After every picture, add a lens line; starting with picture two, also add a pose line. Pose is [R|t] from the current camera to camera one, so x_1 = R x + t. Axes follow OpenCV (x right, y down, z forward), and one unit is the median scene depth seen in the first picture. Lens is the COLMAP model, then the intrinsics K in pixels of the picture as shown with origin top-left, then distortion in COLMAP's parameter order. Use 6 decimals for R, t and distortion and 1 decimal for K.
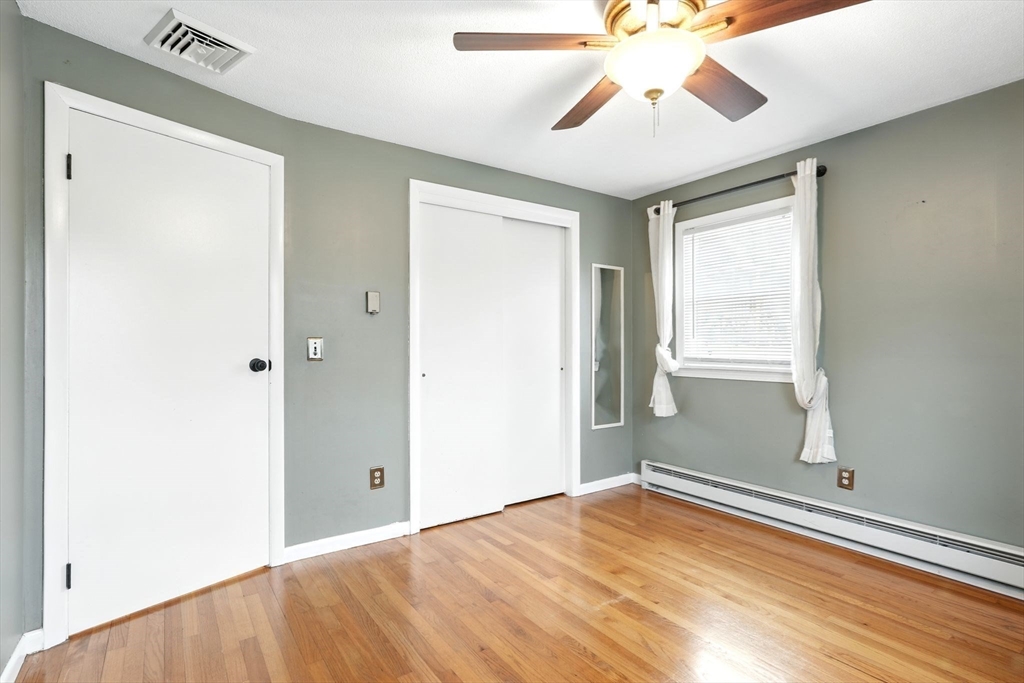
lens RADIAL K [[493.5, 0, 511.1], [0, 493.5, 343.1], [0, 0, 1]] dist [0.002196, 0.000802]
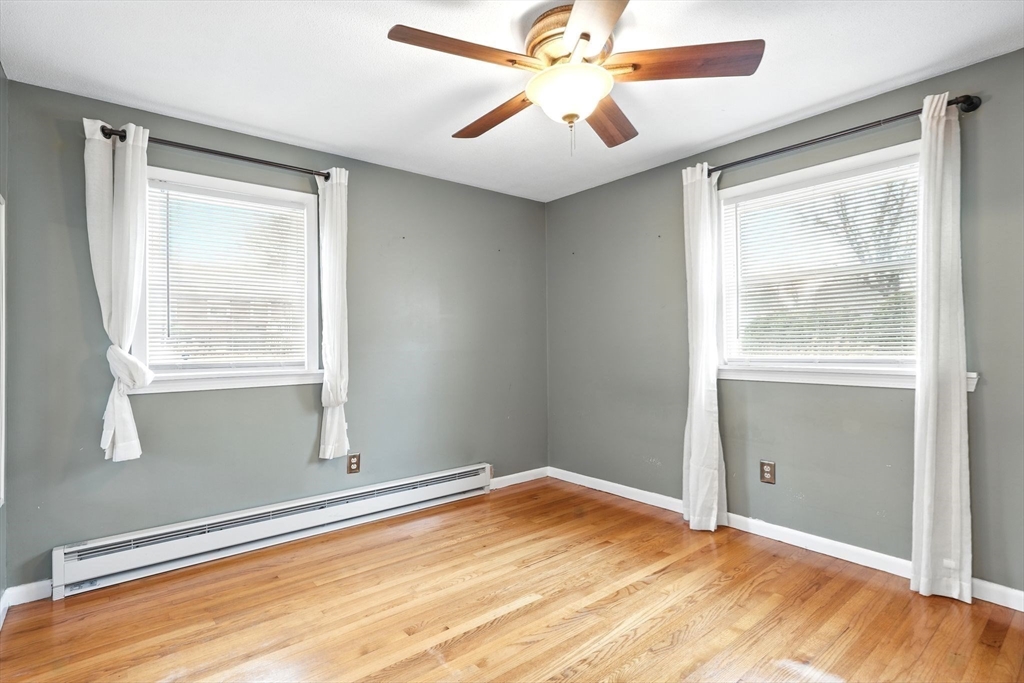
lens RADIAL K [[493.5, 0, 518.5], [0, 493.5, 335.0], [0, 0, 1]] dist [0.002196, 0.000802]
pose [[-0.067627, 0.018594, 0.997537, -0.463000], [0.005156, 0.999819, -0.018287, 0.003623], [-0.997697, 0.003907, -0.067711, 0.683764]]
